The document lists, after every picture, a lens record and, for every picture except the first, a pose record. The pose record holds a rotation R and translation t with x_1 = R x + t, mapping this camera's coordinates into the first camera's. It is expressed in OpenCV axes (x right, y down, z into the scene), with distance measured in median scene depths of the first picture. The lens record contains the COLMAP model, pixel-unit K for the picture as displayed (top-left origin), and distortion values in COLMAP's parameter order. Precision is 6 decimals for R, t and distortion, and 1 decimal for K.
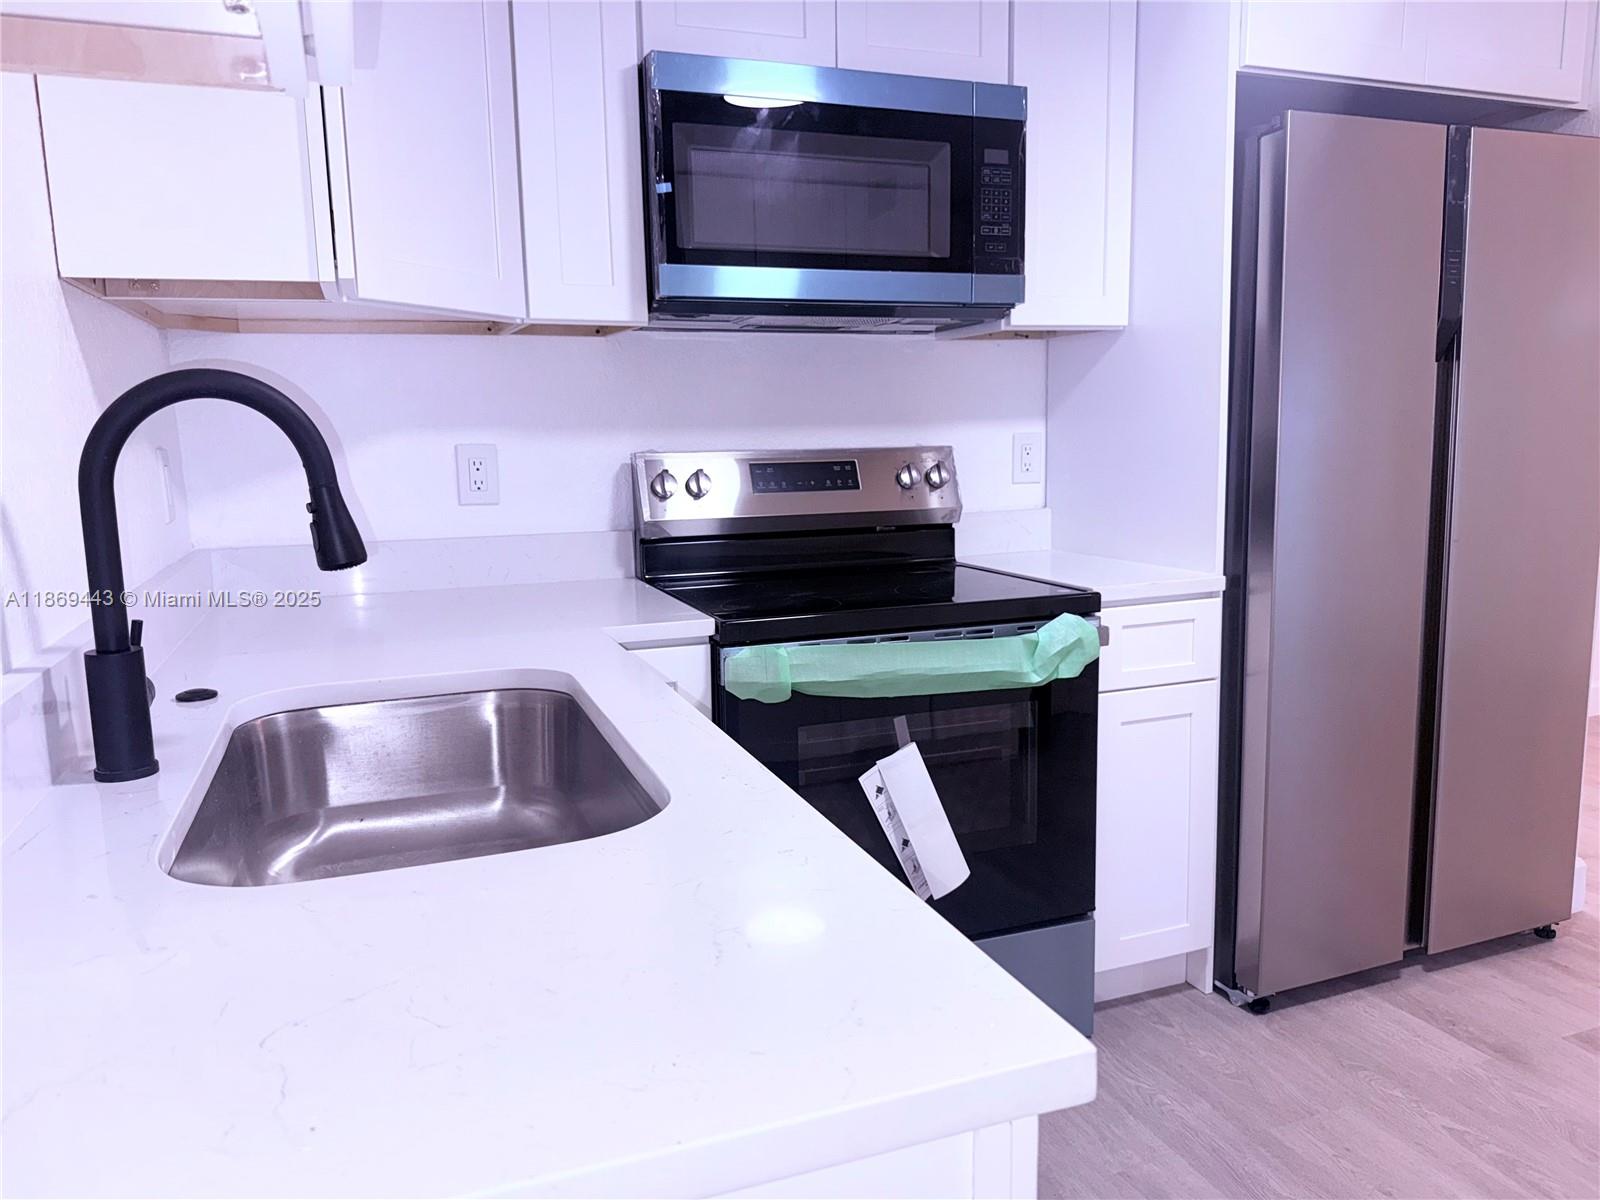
lens RADIAL K [[1122.3, 0, 801.8], [0, 1122.3, 604.1], [0, 0, 1]] dist [0.046248, -0.054533]
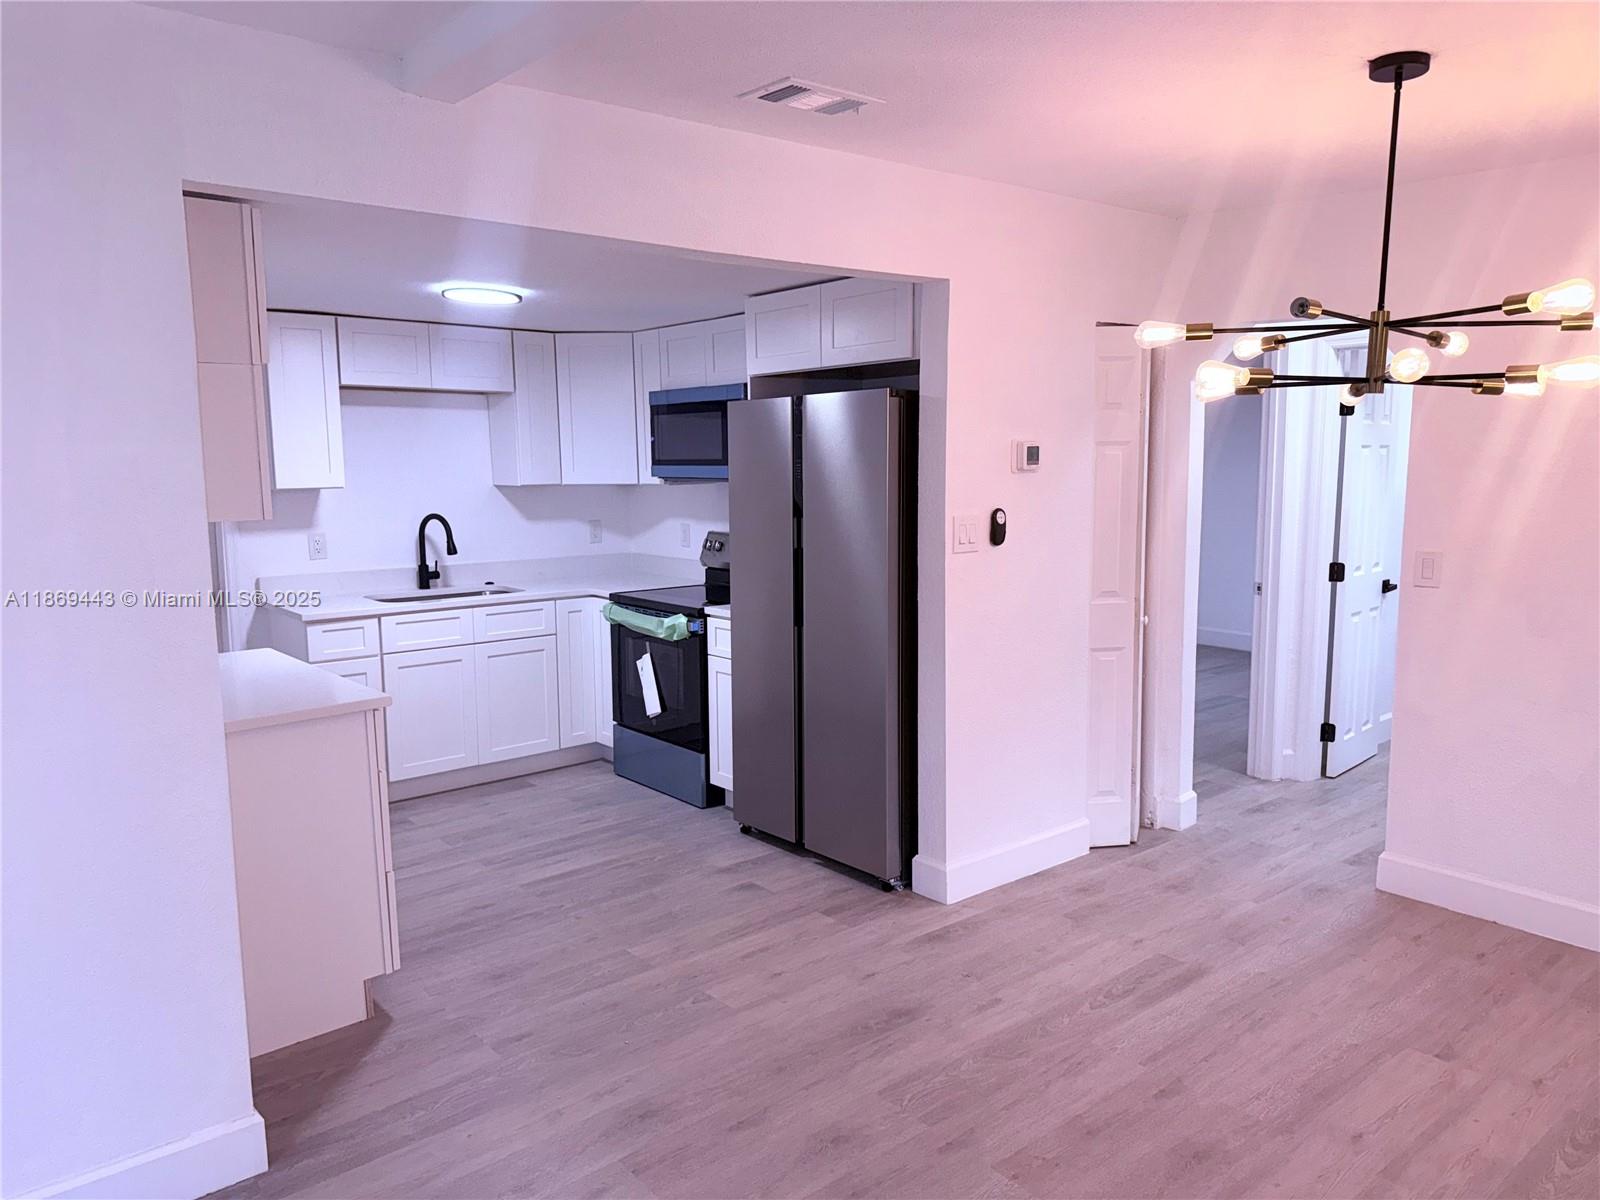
lens RADIAL K [[1115.2, 0, 798.0], [0, 1115.2, 607.1], [0, 0, 1]] dist [0.132354, -0.216194]
pose [[0.333700, 0.143281, -0.931727, 2.185455], [-0.143742, 0.984557, 0.099924, -0.240327], [0.931656, 0.100584, 0.349142, 0.351233]]
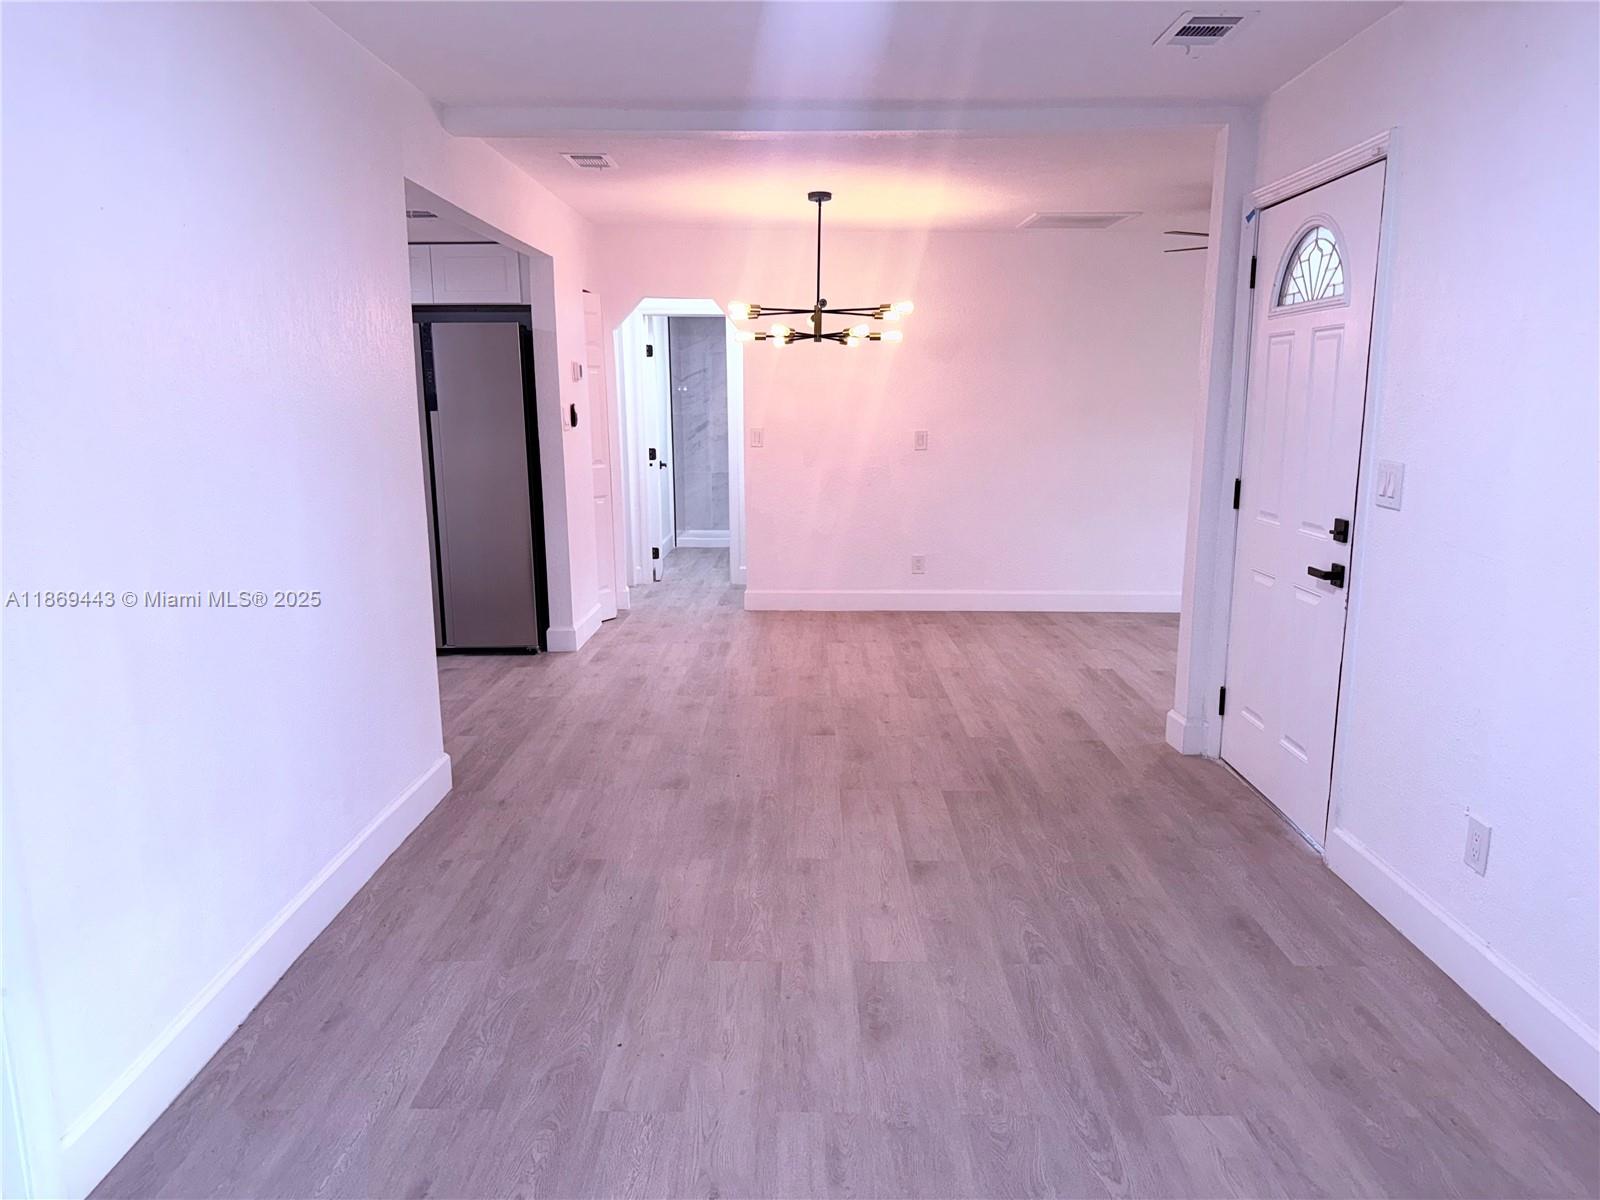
lens RADIAL K [[1115.2, 0, 798.0], [0, 1115.2, 607.1], [0, 0, 1]] dist [0.132354, -0.216194]
pose [[0.933837, 0.080127, -0.348609, 2.189059], [-0.069105, 0.996640, 0.043958, 0.060263], [0.350960, -0.016959, 0.936237, -1.099203]]
